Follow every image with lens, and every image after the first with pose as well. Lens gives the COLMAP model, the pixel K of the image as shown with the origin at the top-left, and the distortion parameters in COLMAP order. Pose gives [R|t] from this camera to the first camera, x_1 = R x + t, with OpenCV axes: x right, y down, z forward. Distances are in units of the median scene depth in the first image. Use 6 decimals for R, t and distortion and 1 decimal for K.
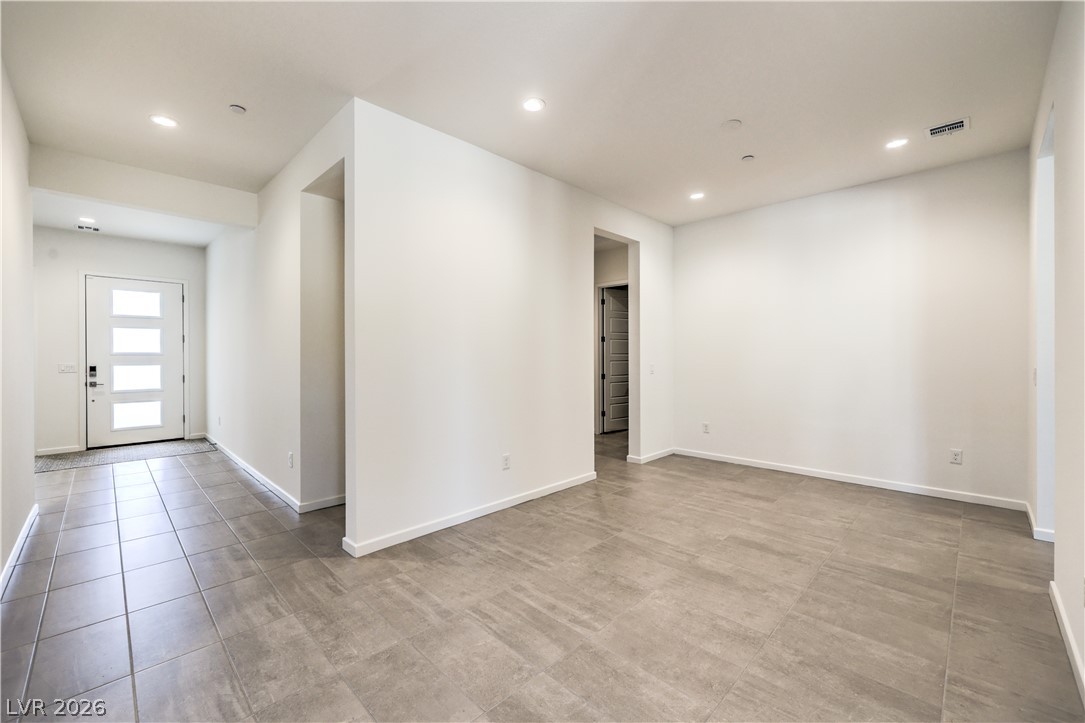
lens RADIAL K [[438.5, 0, 543.6], [0, 438.5, 358.6], [0, 0, 1]] dist [0.000119, 0.000057]
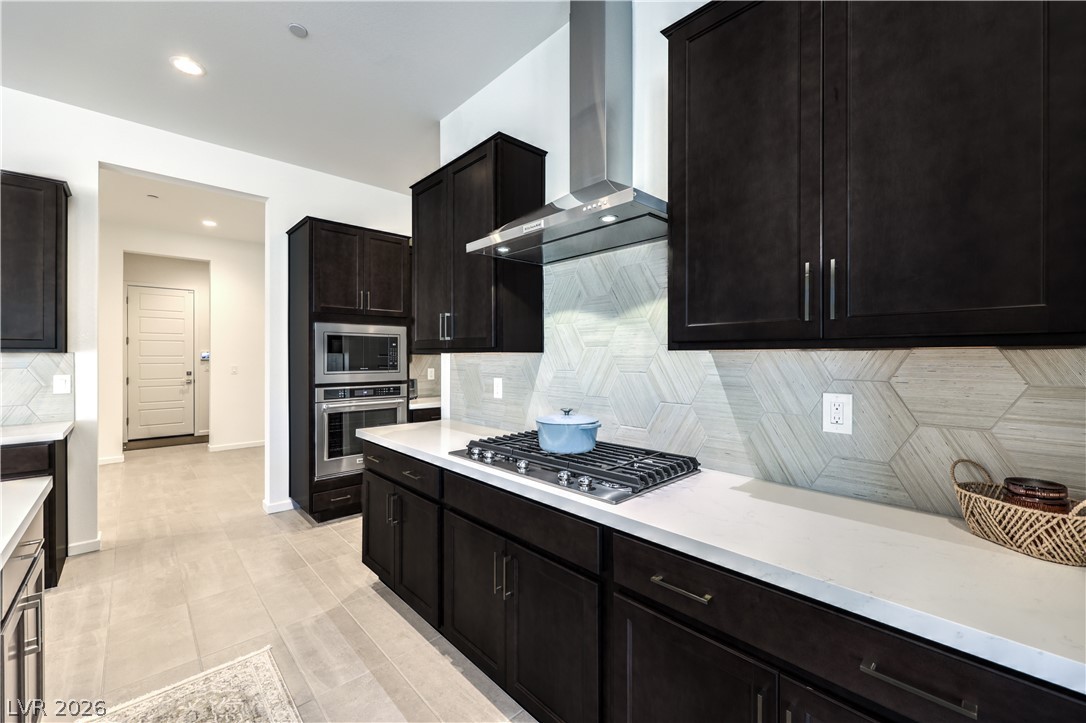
lens RADIAL K [[438.9, 0, 544.1], [0, 438.9, 358.6], [0, 0, 1]] dist [0.000119, 0.000057]
pose [[0.999223, 0.006757, -0.038836, 1.597678], [-0.006888, 0.999971, -0.003244, -0.012069], [0.038813, 0.003509, 0.999240, -0.174372]]
